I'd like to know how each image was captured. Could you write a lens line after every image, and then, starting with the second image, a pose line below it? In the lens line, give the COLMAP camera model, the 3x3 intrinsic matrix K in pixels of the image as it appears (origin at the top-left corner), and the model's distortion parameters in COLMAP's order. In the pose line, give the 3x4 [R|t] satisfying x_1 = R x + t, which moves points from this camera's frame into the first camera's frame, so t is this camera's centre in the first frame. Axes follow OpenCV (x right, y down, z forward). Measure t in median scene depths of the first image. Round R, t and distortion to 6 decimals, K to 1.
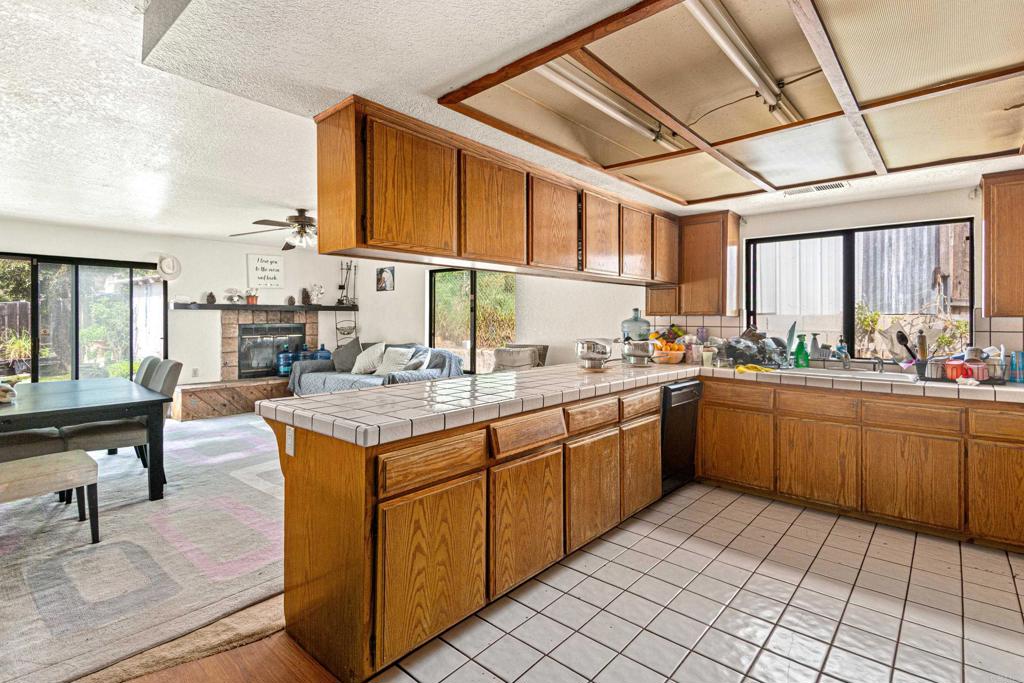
lens RADIAL K [[500.2, 0, 514.7], [0, 500.2, 316.1], [0, 0, 1]] dist [0.037802, 0.000039]
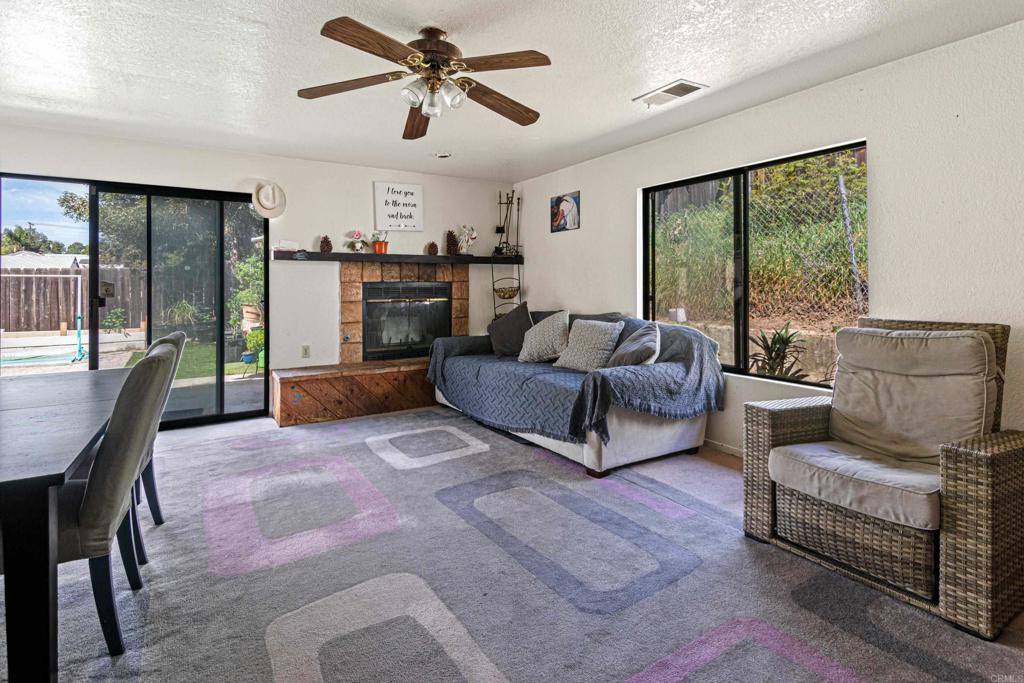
lens RADIAL K [[492.5, 0, 509.0], [0, 492.5, 288.2], [0, 0, 1]] dist [0.000508, 0.000113]
pose [[0.956364, -0.002648, -0.292164, -0.153203], [0.005450, 0.999947, 0.008775, 0.018794], [0.292125, -0.009984, 0.956328, 0.403427]]
